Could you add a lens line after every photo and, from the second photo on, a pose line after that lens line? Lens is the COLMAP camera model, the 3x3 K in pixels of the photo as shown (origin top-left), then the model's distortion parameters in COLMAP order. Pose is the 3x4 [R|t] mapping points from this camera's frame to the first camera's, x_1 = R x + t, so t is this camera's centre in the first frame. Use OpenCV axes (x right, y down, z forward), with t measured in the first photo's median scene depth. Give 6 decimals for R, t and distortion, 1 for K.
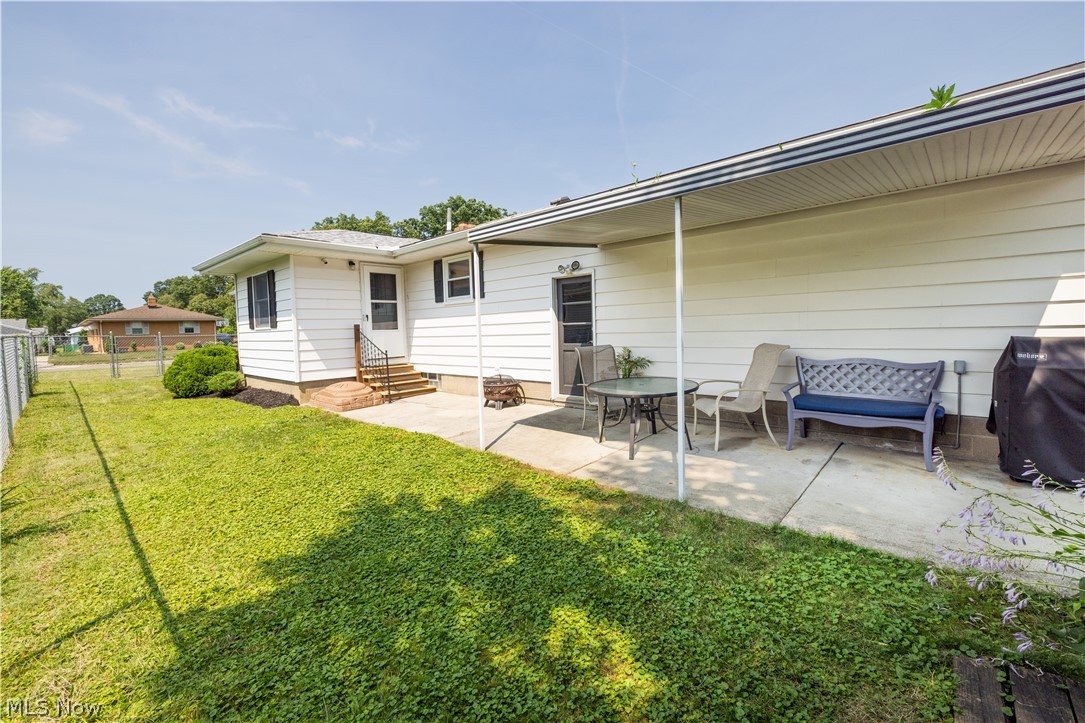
lens RADIAL K [[446.3, 0, 539.6], [0, 446.3, 358.0], [0, 0, 1]] dist [-0.001176, -0.000033]
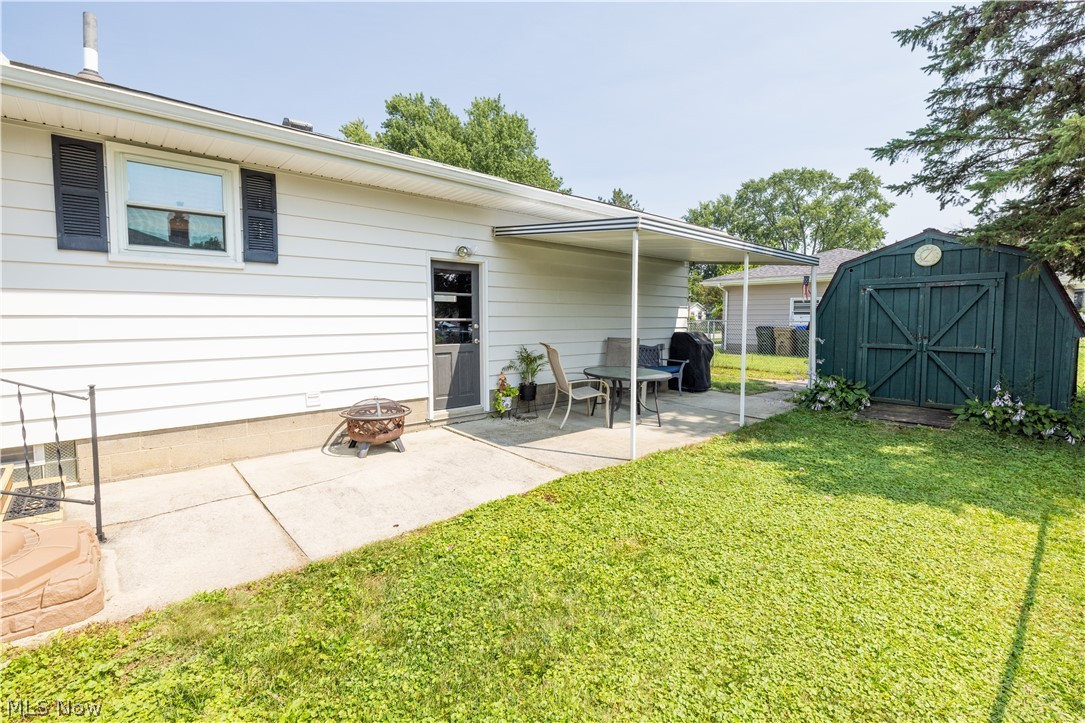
lens RADIAL K [[490.0, 0, 549.4], [0, 490.0, 351.4], [0, 0, 1]] dist [0.003257, 0.000482]
pose [[0.098441, -0.040957, 0.994300, -0.780702], [0.059469, 0.997609, 0.035206, -0.039804], [-0.993364, 0.055664, 0.100641, 0.733916]]
